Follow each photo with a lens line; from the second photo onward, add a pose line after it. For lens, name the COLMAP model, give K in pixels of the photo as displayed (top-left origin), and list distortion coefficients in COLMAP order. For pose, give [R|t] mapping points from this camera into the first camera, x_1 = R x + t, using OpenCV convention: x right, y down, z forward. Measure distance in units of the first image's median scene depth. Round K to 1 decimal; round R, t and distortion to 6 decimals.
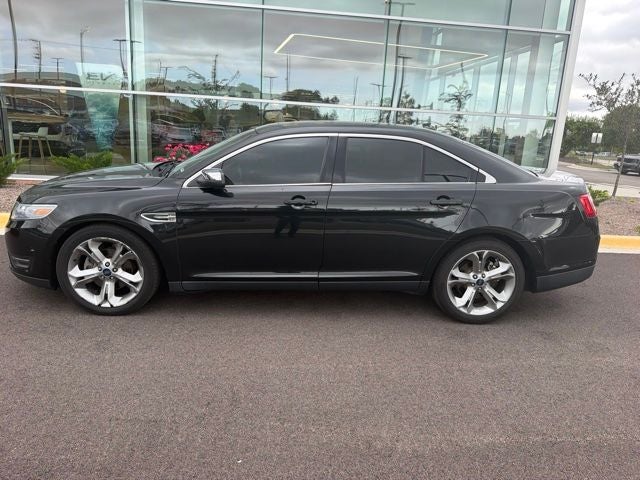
lens RADIAL K [[458.0, 0, 320.0], [0, 458.0, 240.0], [0, 0, 1]] dist [-0.000595, -0.007955]
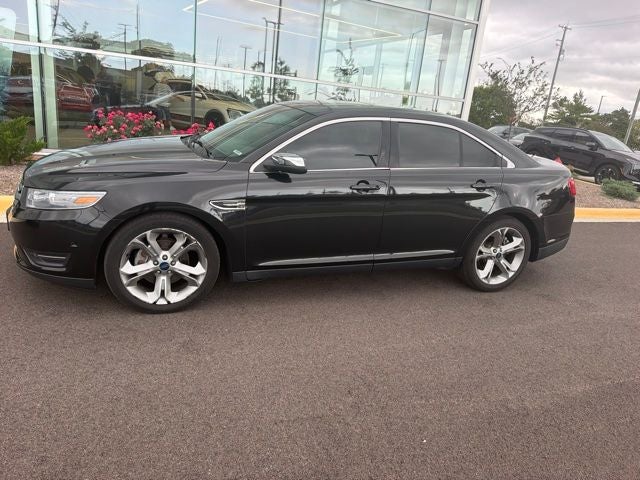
lens RADIAL K [[458.0, 0, 320.0], [0, 458.0, 240.0], [0, 0, 1]] dist [-0.000595, -0.007955]
pose [[0.953044, -0.040484, 0.300112, -0.435776], [0.018528, 0.996962, 0.075648, -0.042973], [-0.302263, -0.066535, 0.950900, 0.053589]]
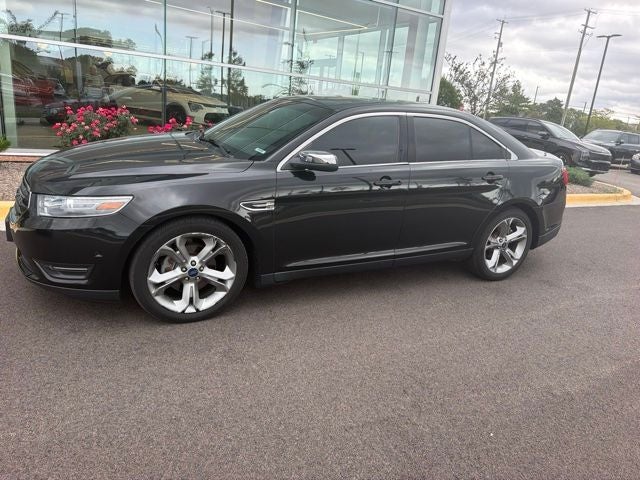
lens RADIAL K [[458.8, 0, 321.5], [0, 458.8, 232.9], [0, 0, 1]] dist [-0.006111, -0.004677]
pose [[0.911625, -0.077778, 0.403598, -0.577997], [0.048417, 0.995417, 0.082468, -0.061383], [-0.408162, -0.055639, 0.911212, 0.124972]]
